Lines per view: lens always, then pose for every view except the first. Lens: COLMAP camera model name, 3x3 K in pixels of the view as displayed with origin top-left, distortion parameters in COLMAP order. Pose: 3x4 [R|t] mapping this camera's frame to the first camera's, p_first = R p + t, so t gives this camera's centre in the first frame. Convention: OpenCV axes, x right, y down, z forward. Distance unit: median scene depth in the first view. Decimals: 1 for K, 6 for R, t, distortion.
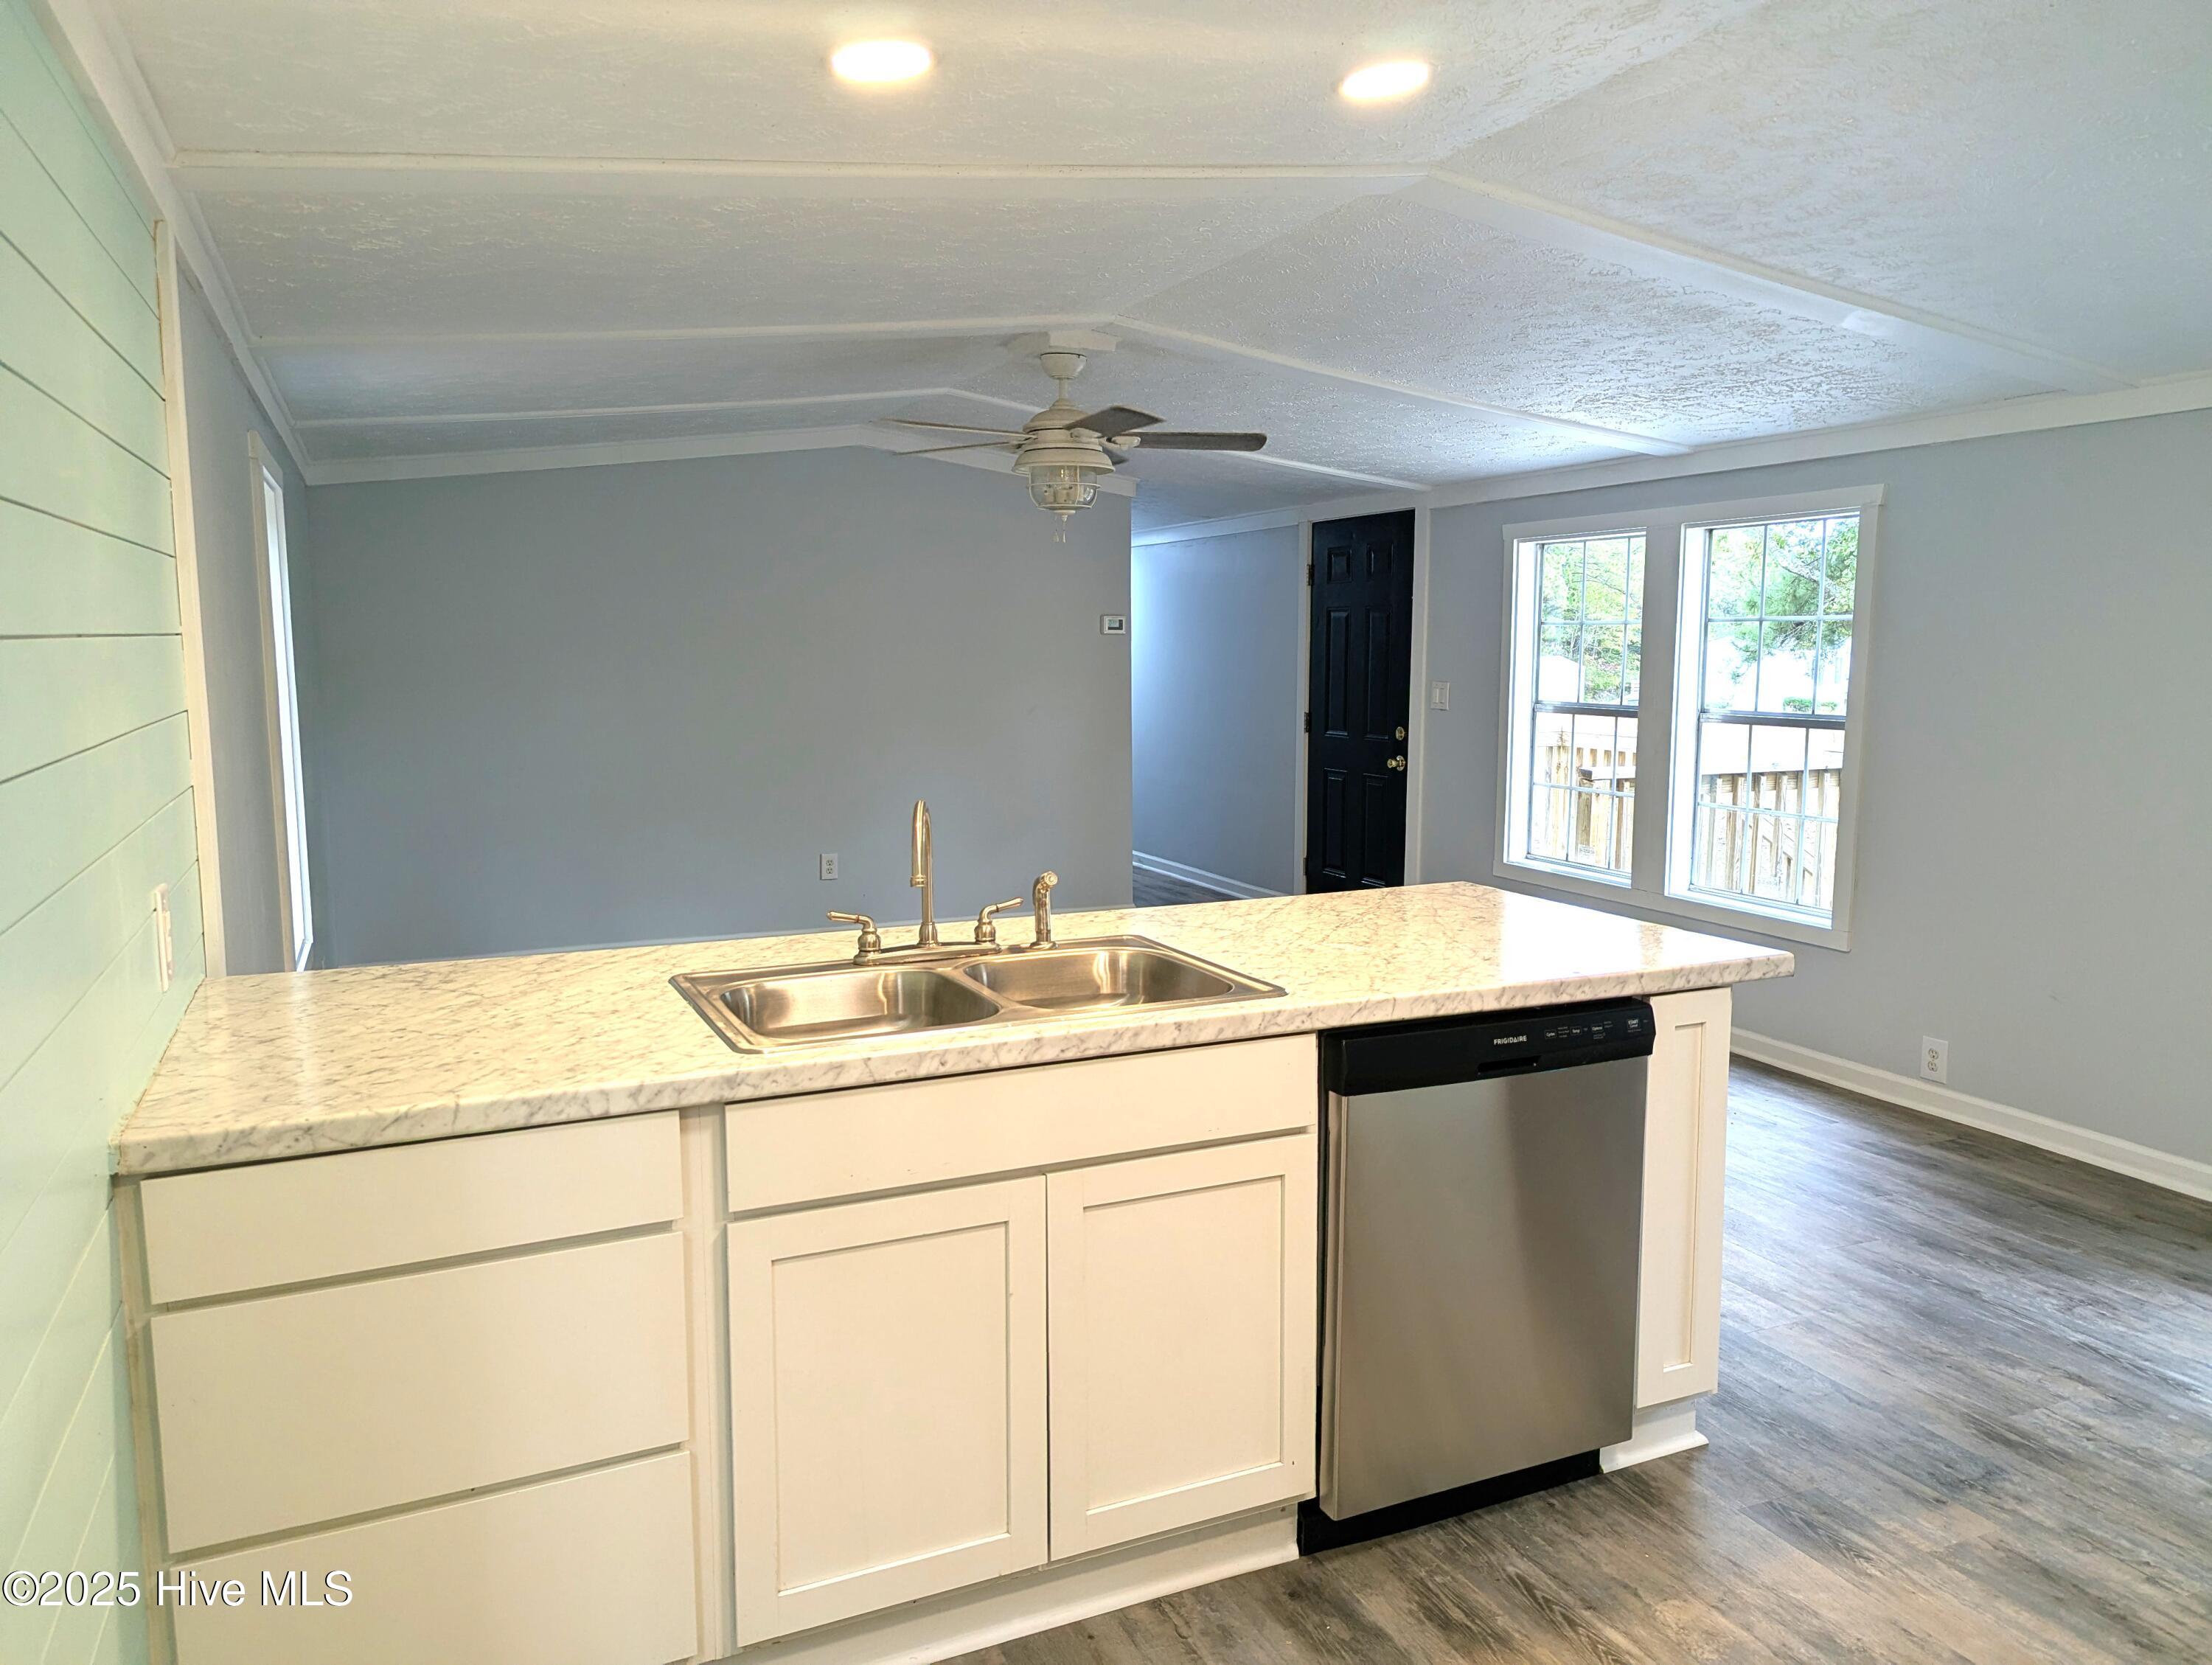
lens RADIAL K [[1560.3, 0, 1107.3], [0, 1560.3, 839.2], [0, 0, 1]] dist [0.062887, -0.062690]
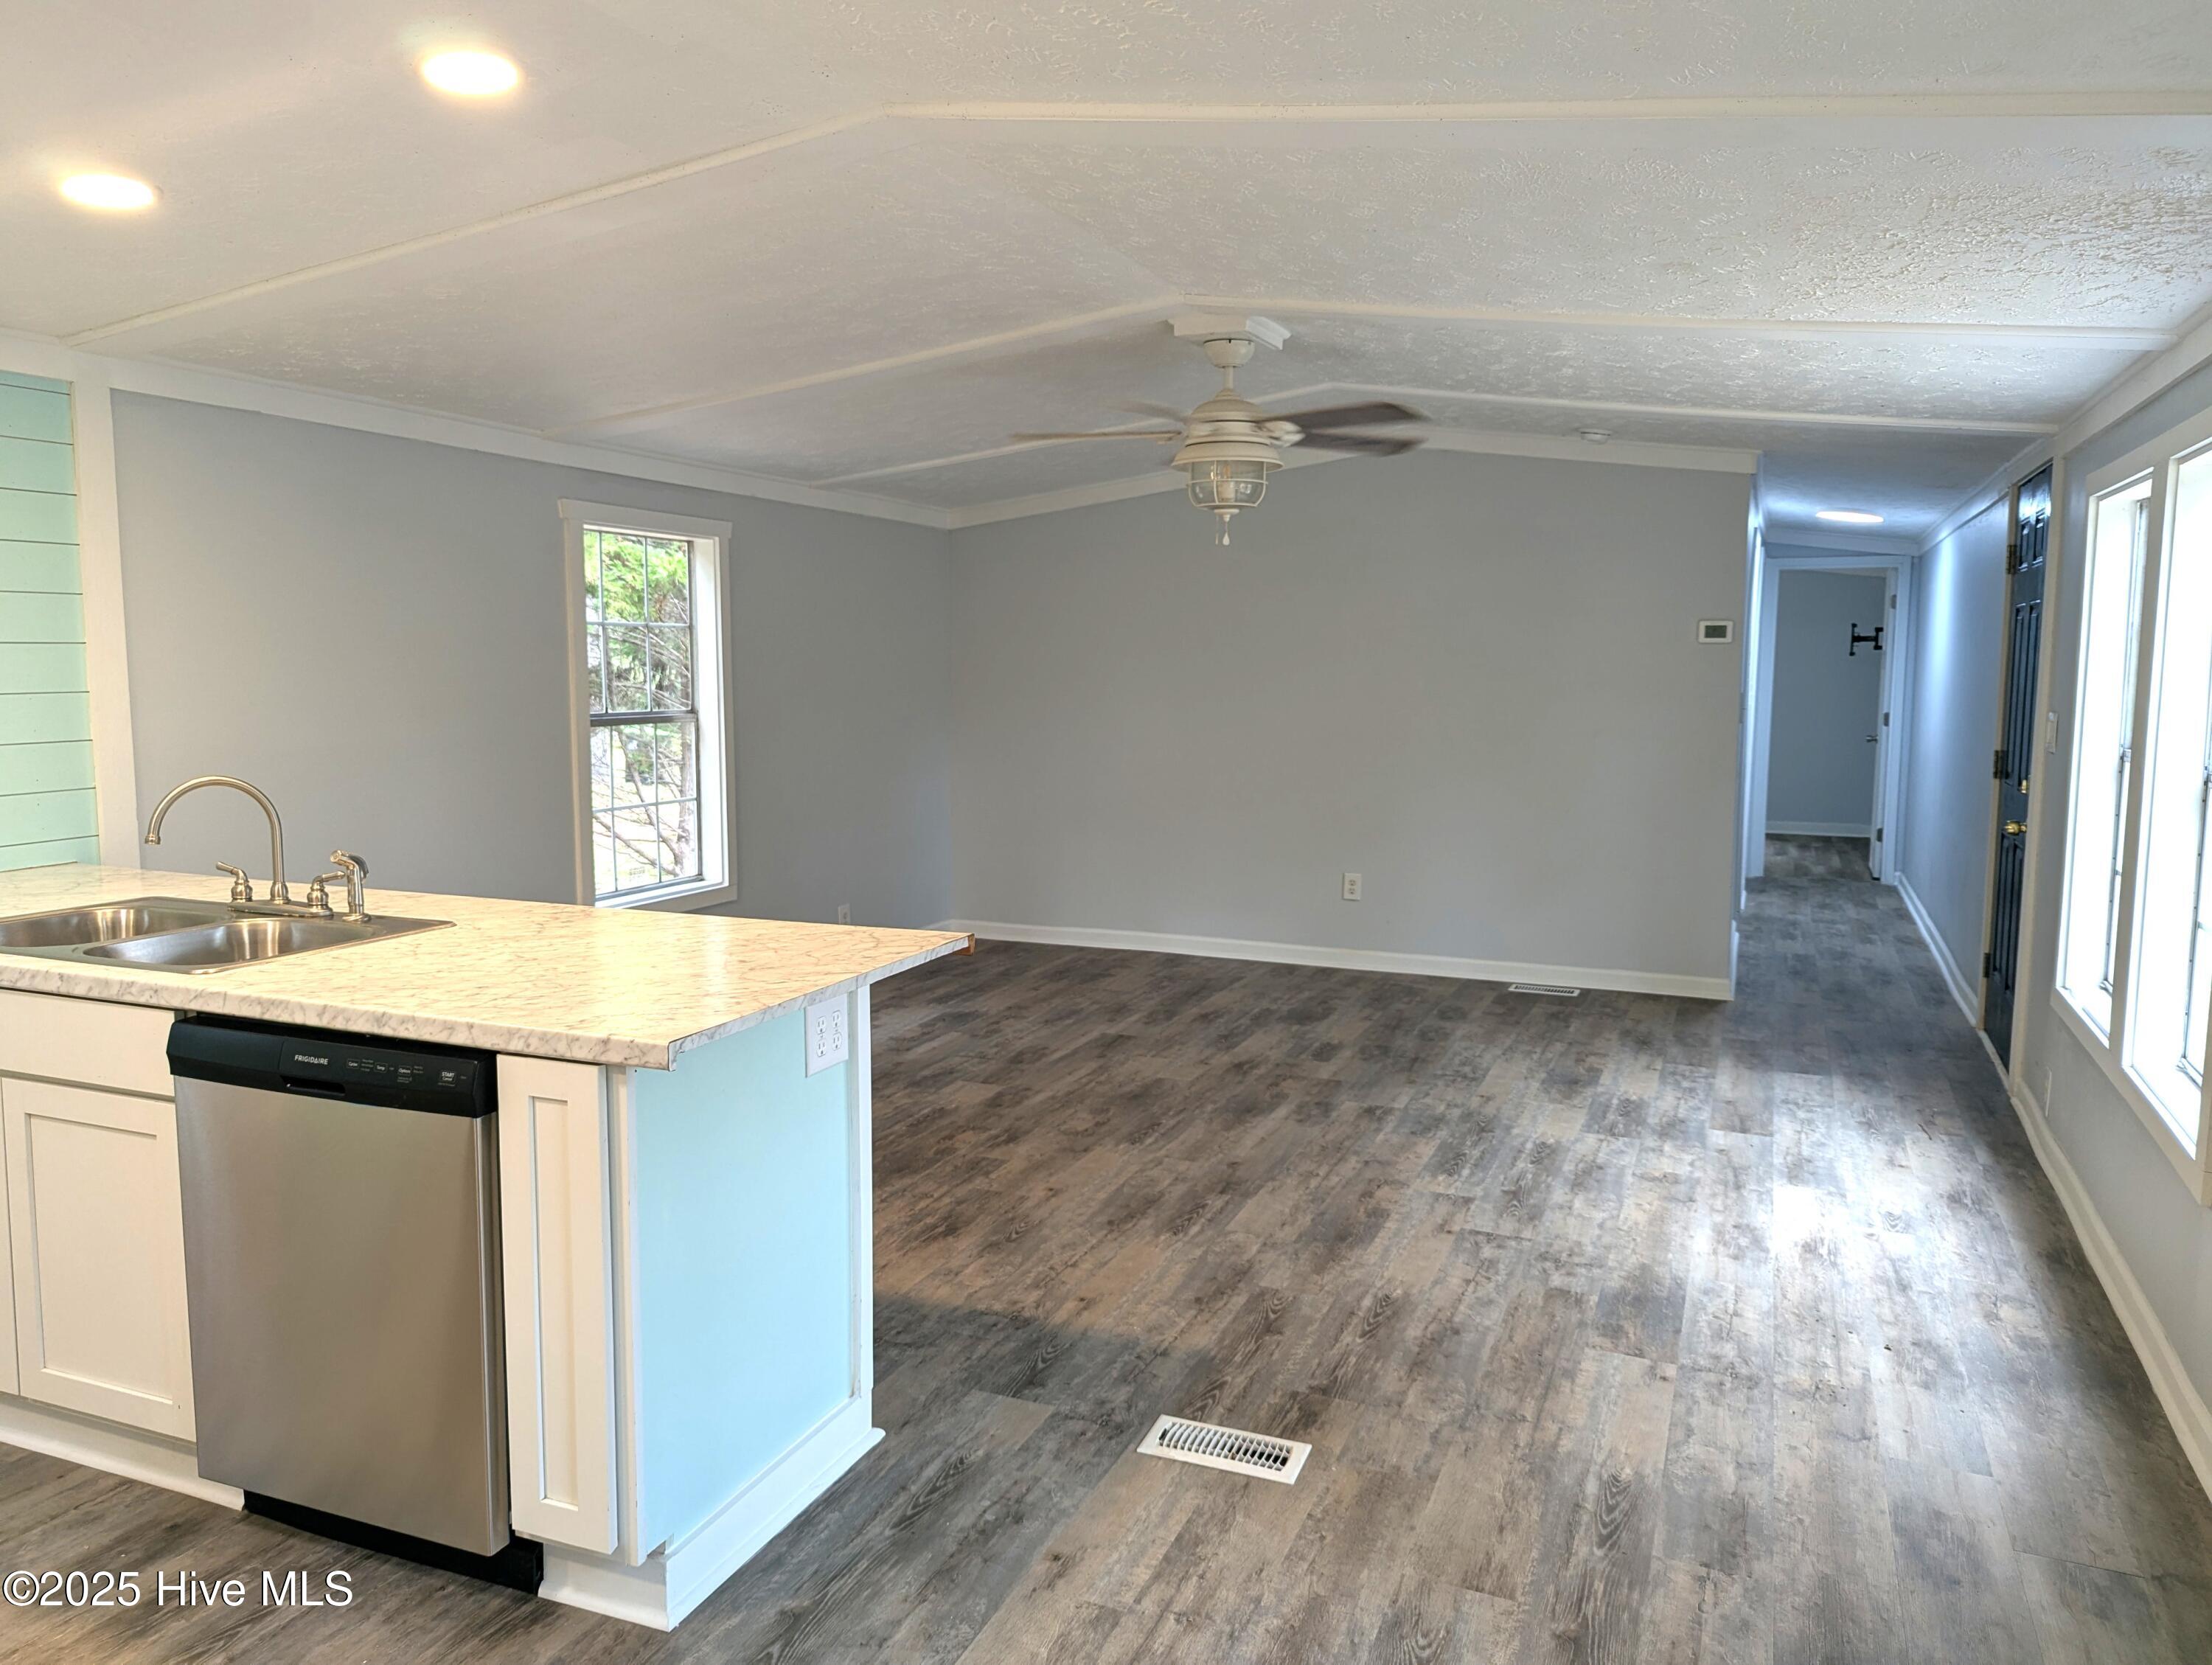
lens RADIAL K [[1569.8, 0, 1106.0], [0, 1569.8, 832.5], [0, 0, 1]] dist [0.044087, -0.033826]
pose [[0.675304, 0.083448, -0.732803, 1.278869], [-0.094228, 0.995198, 0.026494, -0.081482], [0.731495, 0.051160, 0.679924, 0.686138]]
